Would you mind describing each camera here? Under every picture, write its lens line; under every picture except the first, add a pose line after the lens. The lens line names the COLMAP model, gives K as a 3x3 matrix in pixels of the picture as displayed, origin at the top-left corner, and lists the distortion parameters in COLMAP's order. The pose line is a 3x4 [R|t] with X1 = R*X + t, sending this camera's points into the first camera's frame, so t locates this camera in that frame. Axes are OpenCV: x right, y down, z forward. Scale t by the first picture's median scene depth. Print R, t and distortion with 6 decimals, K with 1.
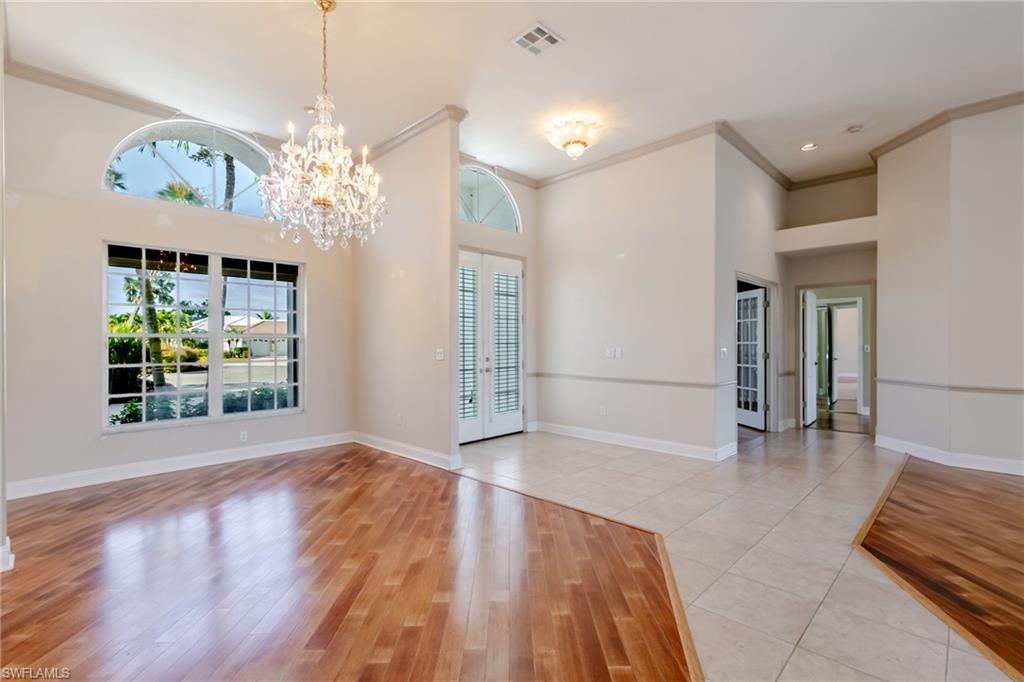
lens RADIAL K [[464.1, 0, 514.9], [0, 464.1, 341.3], [0, 0, 1]] dist [0.013064, 0.000062]
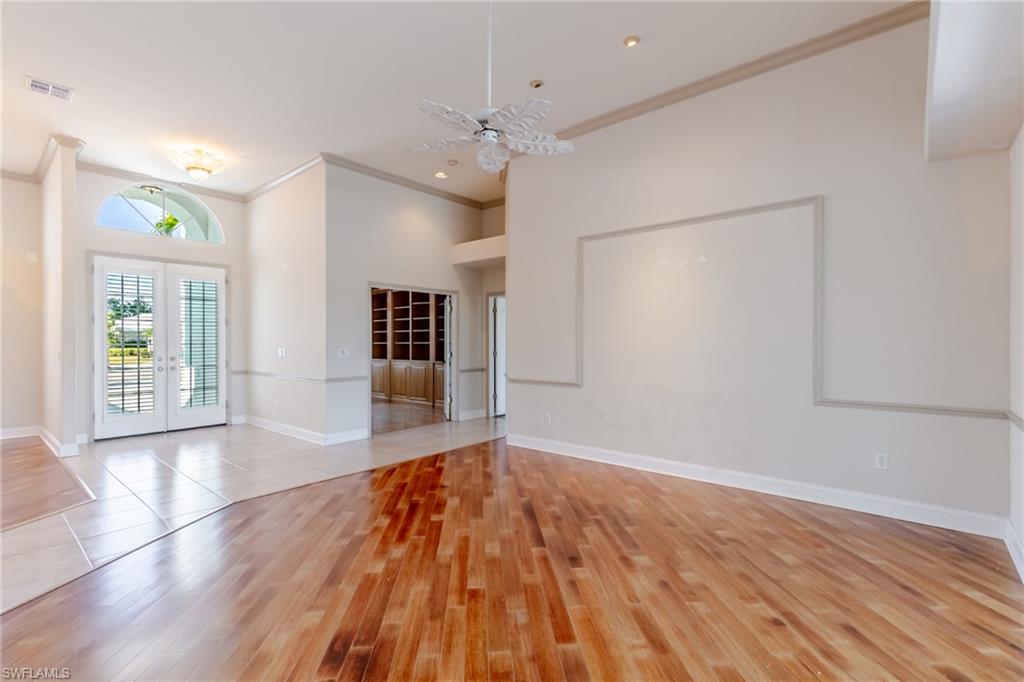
lens RADIAL K [[462.1, 0, 512.0], [0, 462.1, 341.0], [0, 0, 1]] dist [0.002836, 0.000261]
pose [[0.997880, -0.001811, 0.065055, 0.731897], [0.001757, 0.999998, 0.000883, -0.002596], [-0.065057, -0.000767, 0.997881, -0.161870]]
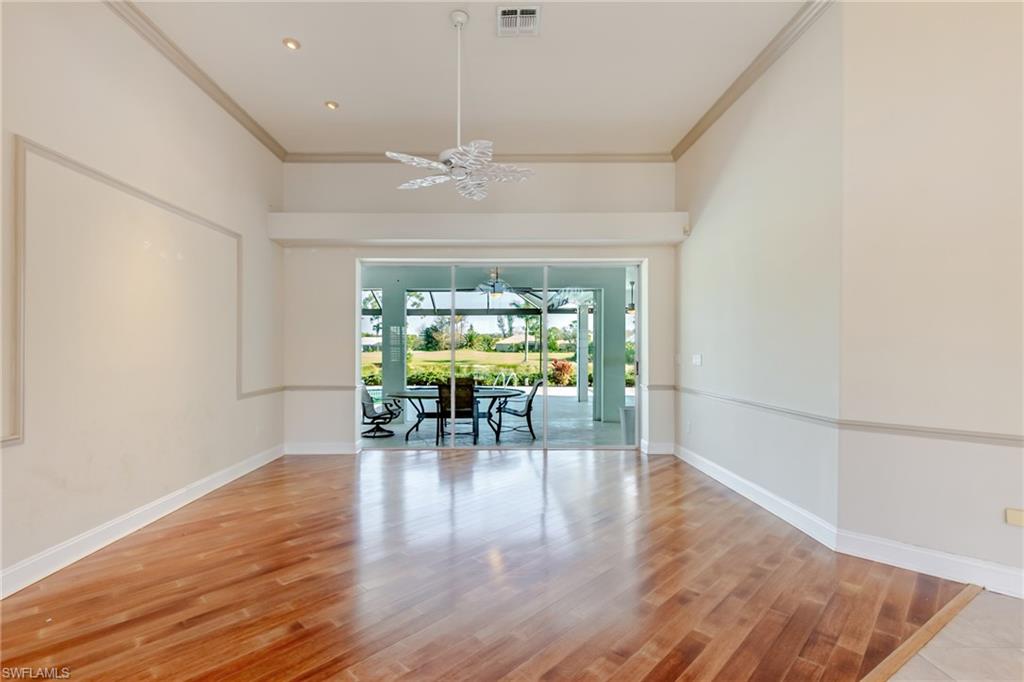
lens RADIAL K [[478.9, 0, 495.1], [0, 478.9, 347.8], [0, 0, 1]] dist [0.001243, -0.000016]
pose [[-0.698297, 0.001745, 0.715806, 0.281238], [0.000860, 0.999998, -0.001599, -0.000662], [-0.715807, -0.000501, -0.698298, 0.721506]]
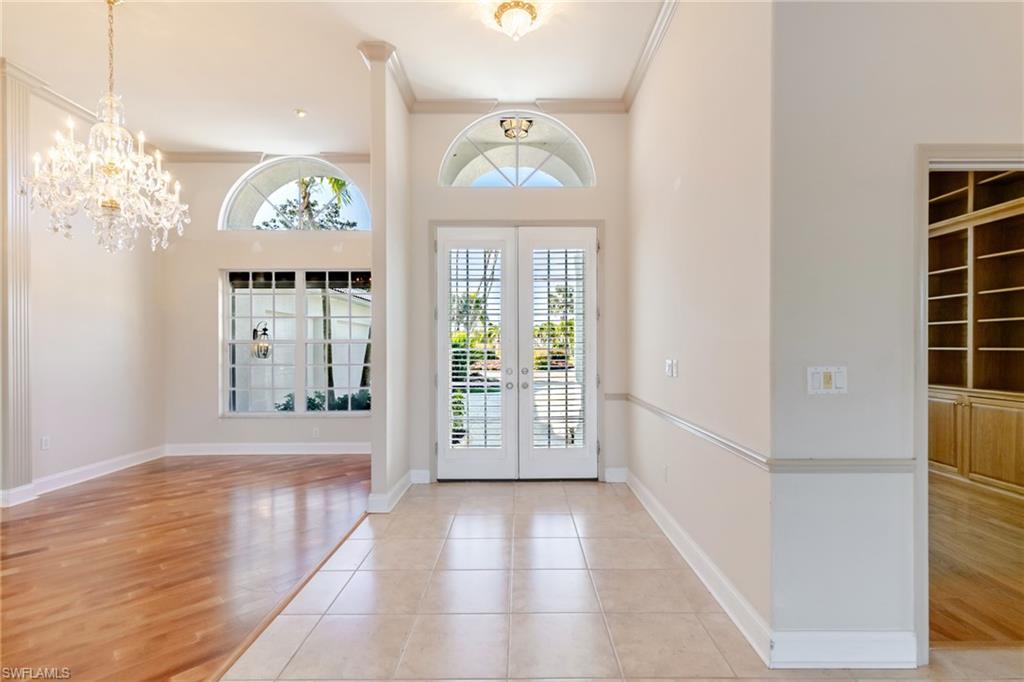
lens RADIAL K [[468.0, 0, 524.7], [0, 468.0, 346.4], [0, 0, 1]] dist [0.011534, 0.000012]
pose [[0.704085, 0.001249, -0.710114, 0.502133], [0.001982, 0.999991, 0.003724, -0.002386], [0.710113, -0.004030, 0.704076, 0.524729]]
